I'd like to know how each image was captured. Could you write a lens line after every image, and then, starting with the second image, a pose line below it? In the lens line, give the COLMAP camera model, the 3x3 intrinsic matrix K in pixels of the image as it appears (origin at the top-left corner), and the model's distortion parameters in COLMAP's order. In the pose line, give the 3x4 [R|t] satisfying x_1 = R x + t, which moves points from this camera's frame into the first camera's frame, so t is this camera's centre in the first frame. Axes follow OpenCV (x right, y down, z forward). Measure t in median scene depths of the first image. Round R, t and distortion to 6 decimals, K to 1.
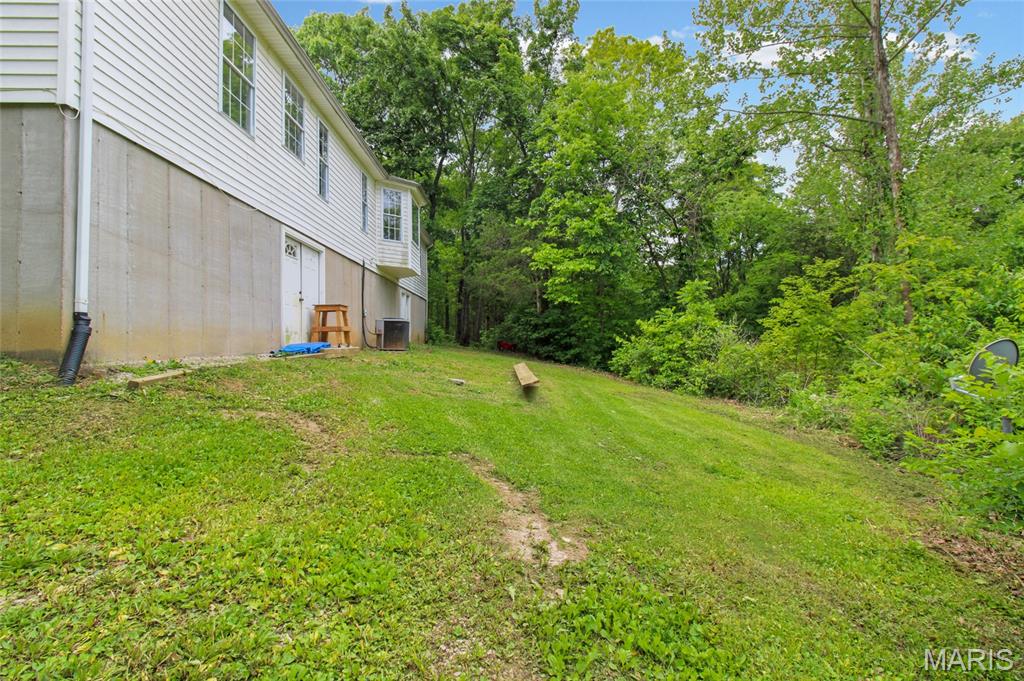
lens RADIAL K [[483.4, 0, 511.7], [0, 483.4, 322.7], [0, 0, 1]] dist [0.000316, 0.000221]
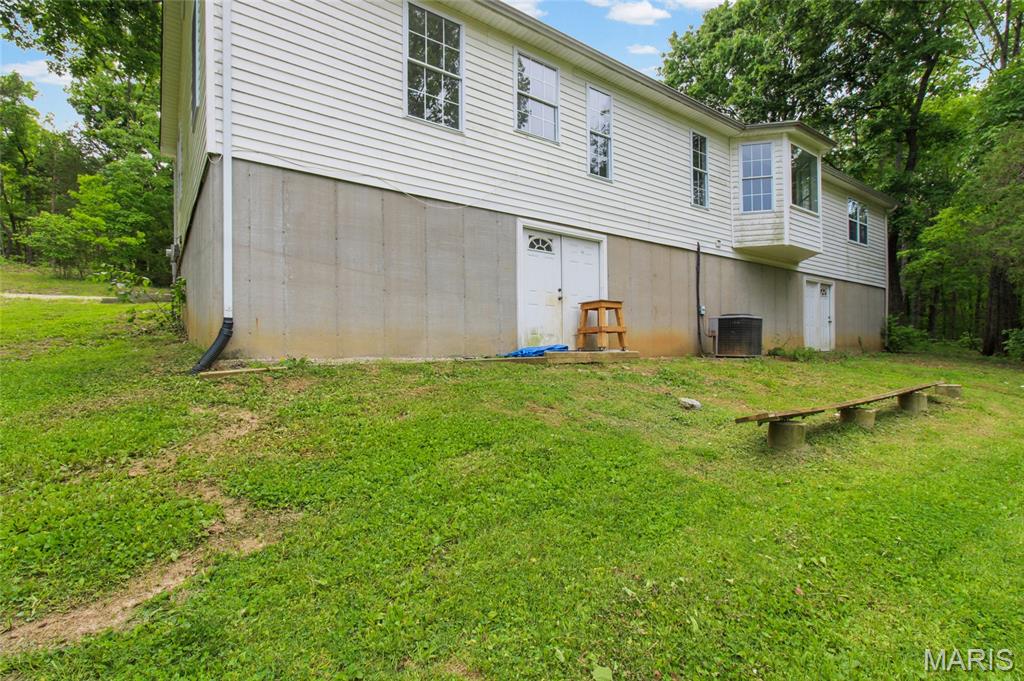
lens RADIAL K [[478.2, 0, 514.2], [0, 478.2, 357.5], [0, 0, 1]] dist [-0.000721, 0.000166]
pose [[0.559973, 0.003868, -0.828502, 0.122012], [0.036041, 0.998929, 0.029023, 0.016205], [0.827726, -0.046112, 0.559234, 0.207232]]
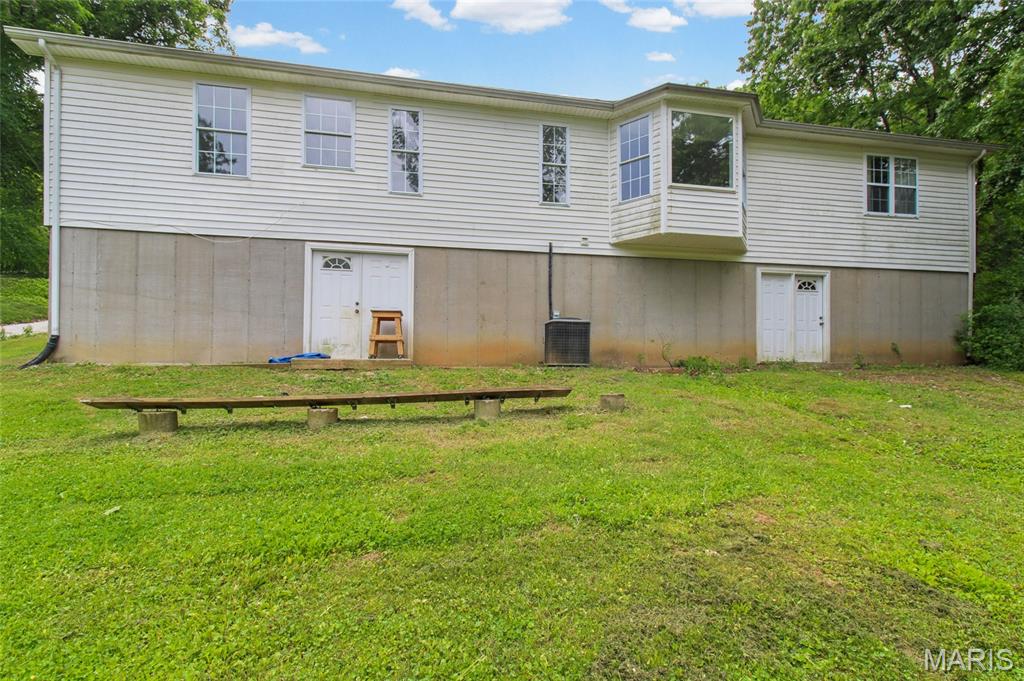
lens RADIAL K [[441.7, 0, 427.7], [0, 441.7, 374.2], [0, 0, 1]] dist [0.003970, 0.000251]
pose [[0.154696, 0.005038, -0.987949, 0.226097], [0.036315, 0.999282, 0.010782, 0.036381], [0.987294, -0.037545, 0.154402, 0.482845]]
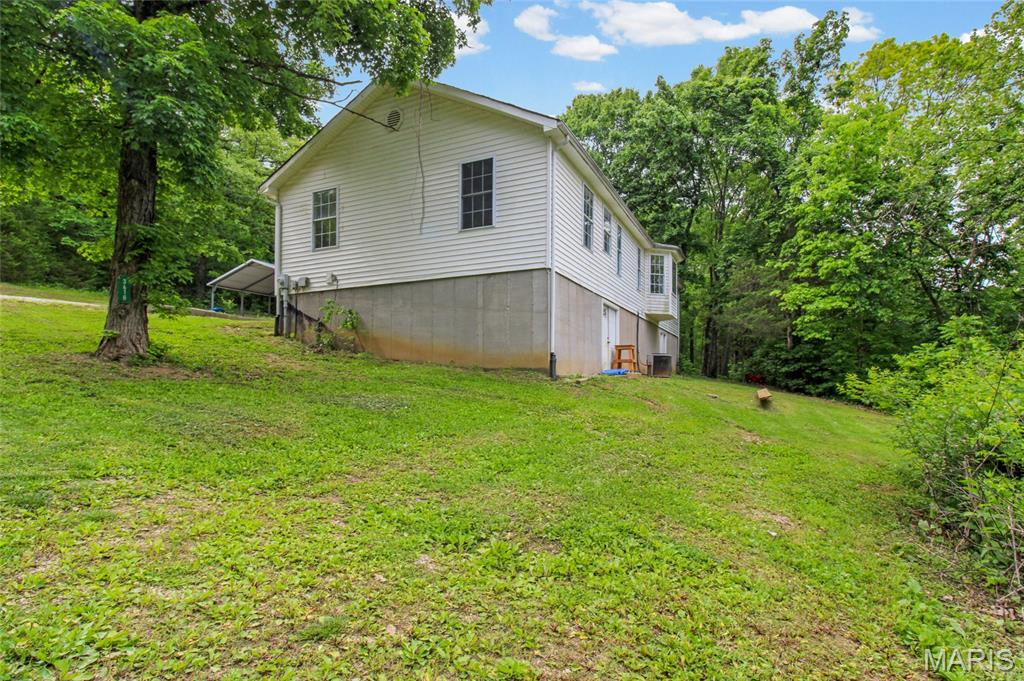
lens RADIAL K [[497.2, 0, 512.4], [0, 497.2, 375.5], [0, 0, 1]] dist [0.001322, 0.000768]
pose [[0.890734, 0.019852, -0.454092, 0.015190], [-0.002715, 0.999260, 0.038360, -0.000235], [0.454517, -0.032936, 0.890129, -0.298139]]
